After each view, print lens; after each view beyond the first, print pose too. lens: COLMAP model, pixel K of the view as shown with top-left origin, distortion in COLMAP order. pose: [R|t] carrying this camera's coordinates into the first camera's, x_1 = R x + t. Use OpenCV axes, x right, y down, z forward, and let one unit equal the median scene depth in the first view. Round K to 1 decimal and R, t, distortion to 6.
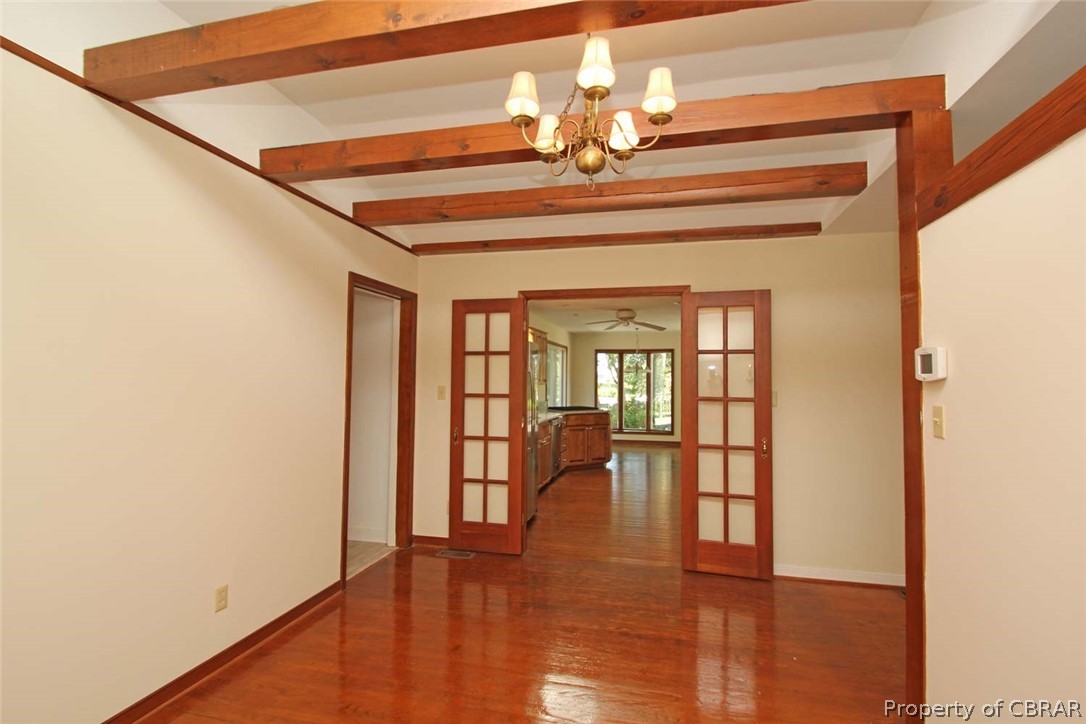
lens RADIAL K [[501.5, 0, 549.2], [0, 501.5, 360.8], [0, 0, 1]] dist [0.014106, -0.014996]
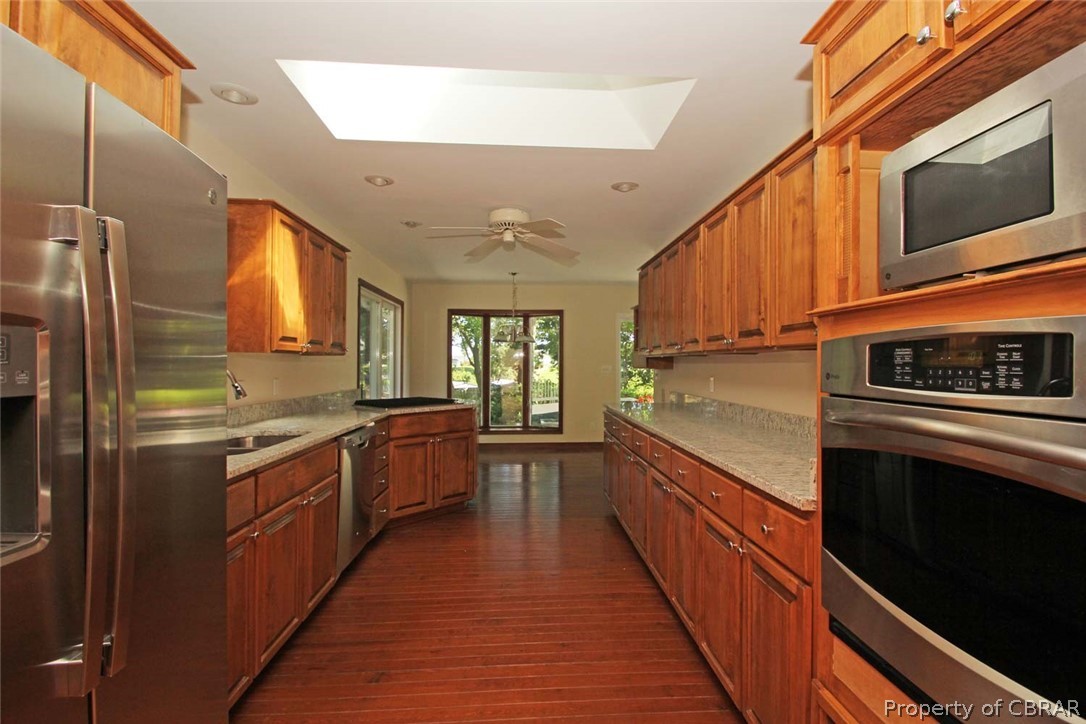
lens RADIAL K [[501.5, 0, 549.2], [0, 501.5, 360.8], [0, 0, 1]] dist [0.014106, -0.014996]
pose [[0.958426, -0.003734, 0.285317, 0.033645], [-0.005423, 0.999495, 0.031297, 0.027039], [-0.285290, -0.031543, 0.957922, 0.360827]]
